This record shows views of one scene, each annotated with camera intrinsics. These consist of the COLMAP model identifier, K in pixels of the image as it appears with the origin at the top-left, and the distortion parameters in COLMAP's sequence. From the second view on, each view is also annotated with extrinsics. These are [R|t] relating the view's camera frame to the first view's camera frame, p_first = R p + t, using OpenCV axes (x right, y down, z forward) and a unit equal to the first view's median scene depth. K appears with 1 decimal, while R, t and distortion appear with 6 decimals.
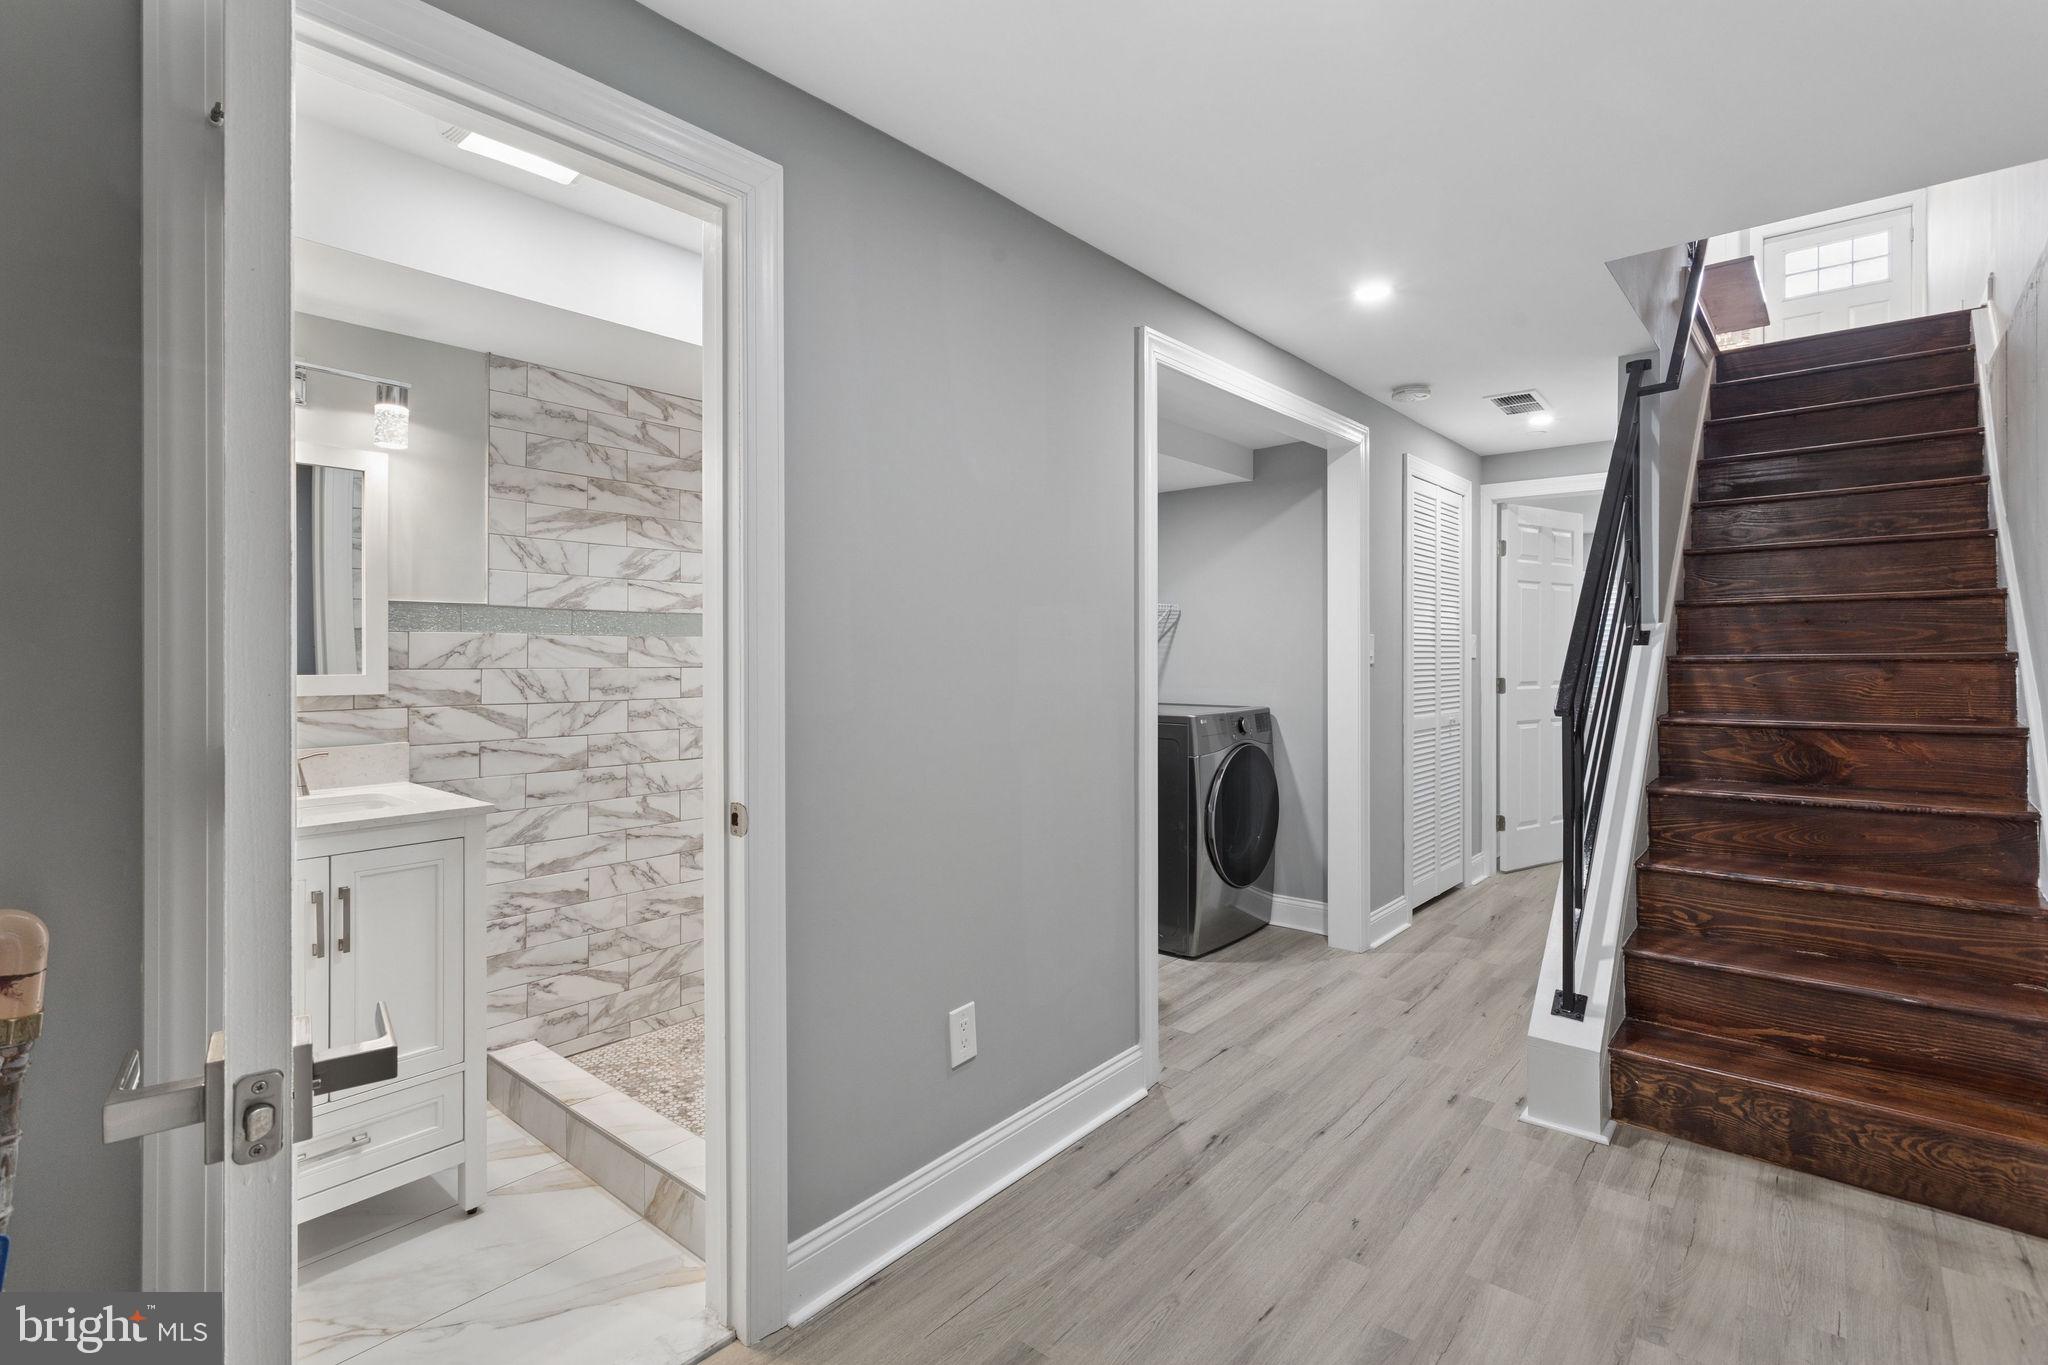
lens RADIAL K [[969.1, 0, 1021.5], [0, 969.1, 658.0], [0, 0, 1]] dist [0.002882, 0.000299]
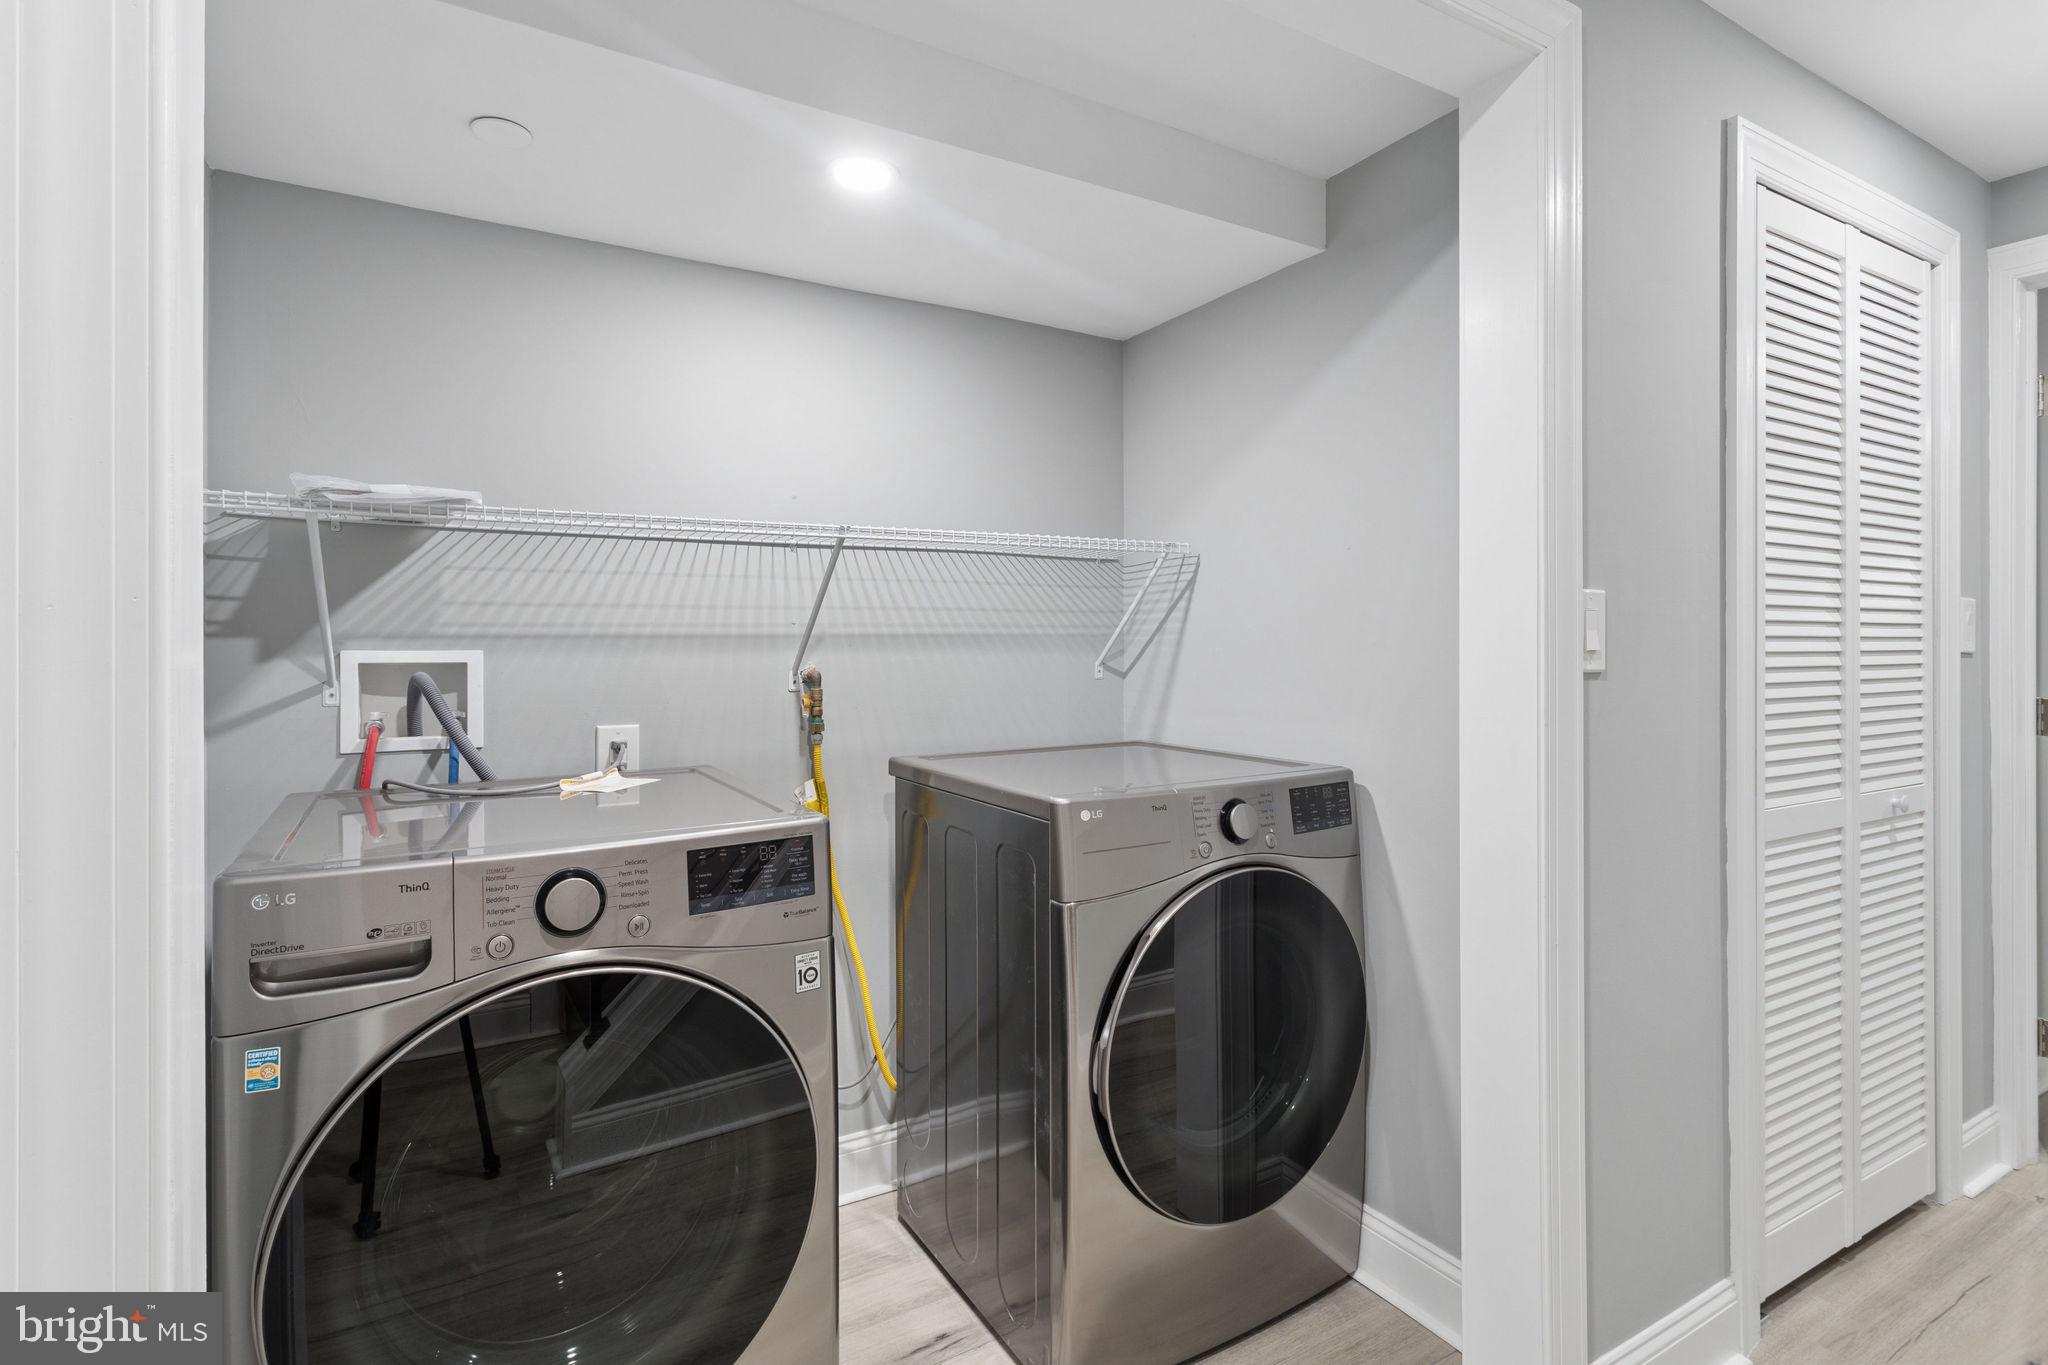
lens RADIAL K [[978.9, 0, 1032.7], [0, 978.9, 641.4], [0, 0, 1]] dist [0.000097, 0.000384]
pose [[0.941259, -0.002882, -0.337674, 0.262705], [0.001716, 0.999991, -0.003750, -0.004046], [0.337682, 0.002950, 0.941256, 0.533861]]
